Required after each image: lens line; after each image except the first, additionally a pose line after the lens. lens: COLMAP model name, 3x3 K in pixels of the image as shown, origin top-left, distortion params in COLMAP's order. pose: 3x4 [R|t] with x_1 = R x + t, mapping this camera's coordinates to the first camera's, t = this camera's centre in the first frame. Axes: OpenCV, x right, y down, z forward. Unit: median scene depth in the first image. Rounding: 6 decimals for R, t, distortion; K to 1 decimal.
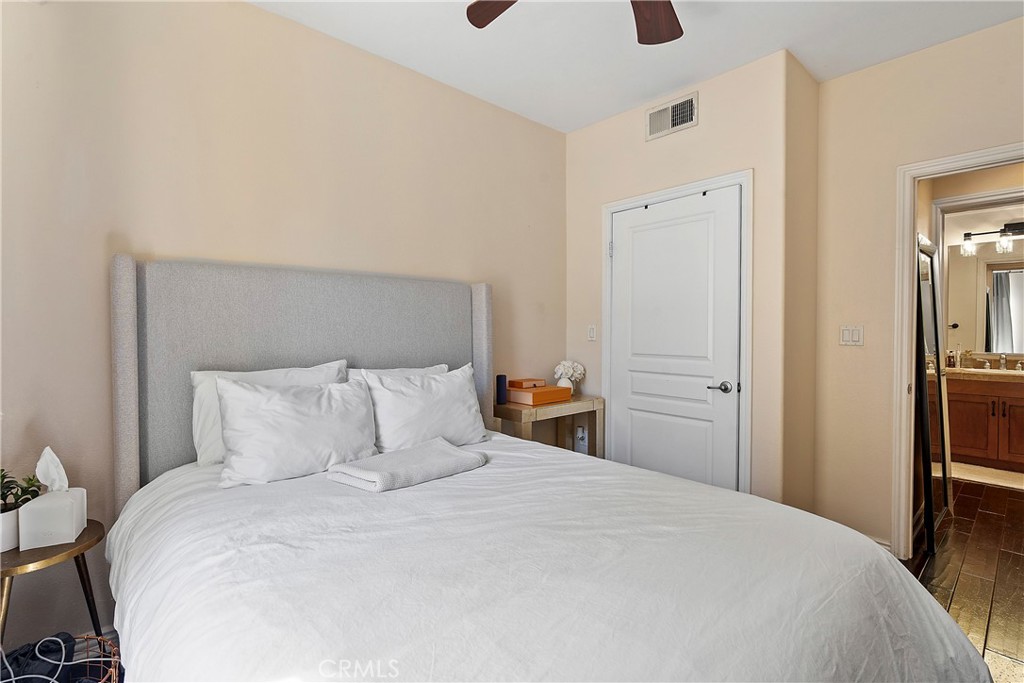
lens RADIAL K [[465.2, 0, 511.5], [0, 465.2, 339.3], [0, 0, 1]] dist [-0.008587, 0.002839]
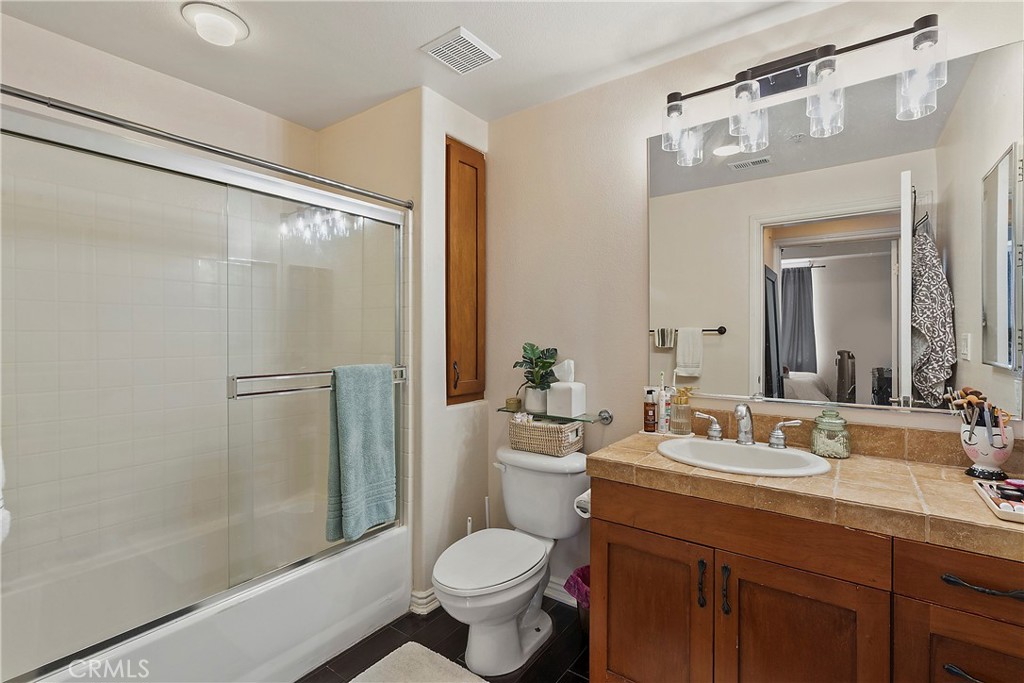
lens RADIAL K [[465.2, 0, 508.0], [0, 465.2, 338.4], [0, 0, 1]] dist [-0.008587, 0.002839]
pose [[0.976679, -0.000060, 0.214705, 0.761047], [0.002725, 0.999923, -0.012116, -0.015987], [-0.214688, 0.012419, 0.976604, 0.643674]]
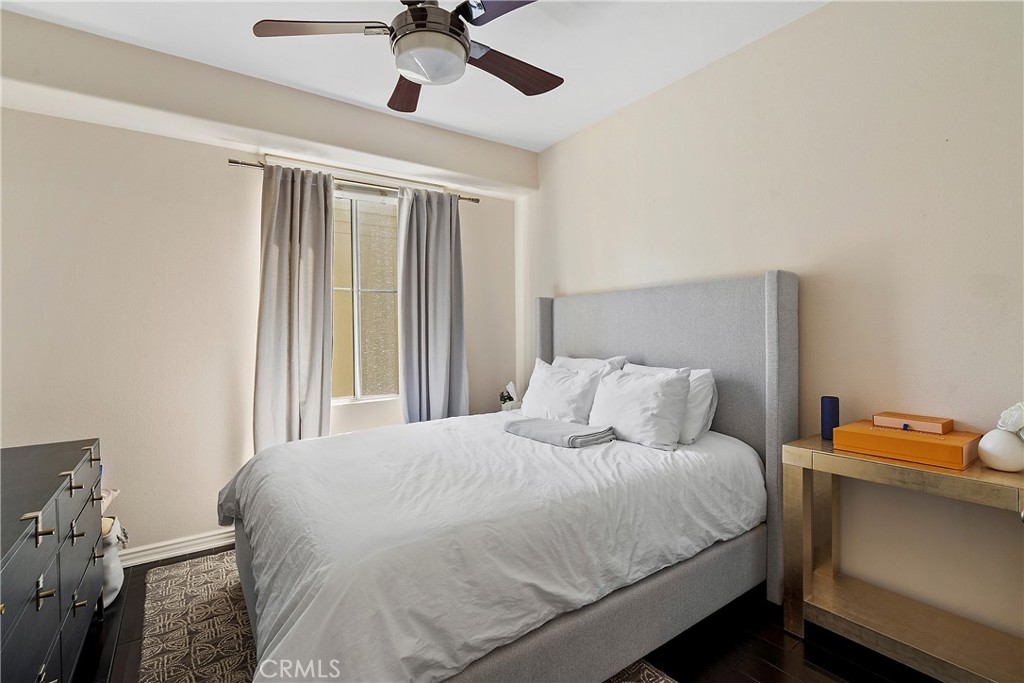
lens RADIAL K [[465.2, 0, 509.1], [0, 465.2, 335.7], [0, 0, 1]] dist [-0.008587, 0.002839]
pose [[-0.114160, 0.004017, -0.993454, 2.095879], [-0.008805, 0.999948, 0.005055, -0.033547], [0.993423, 0.009325, -0.114119, 1.826268]]
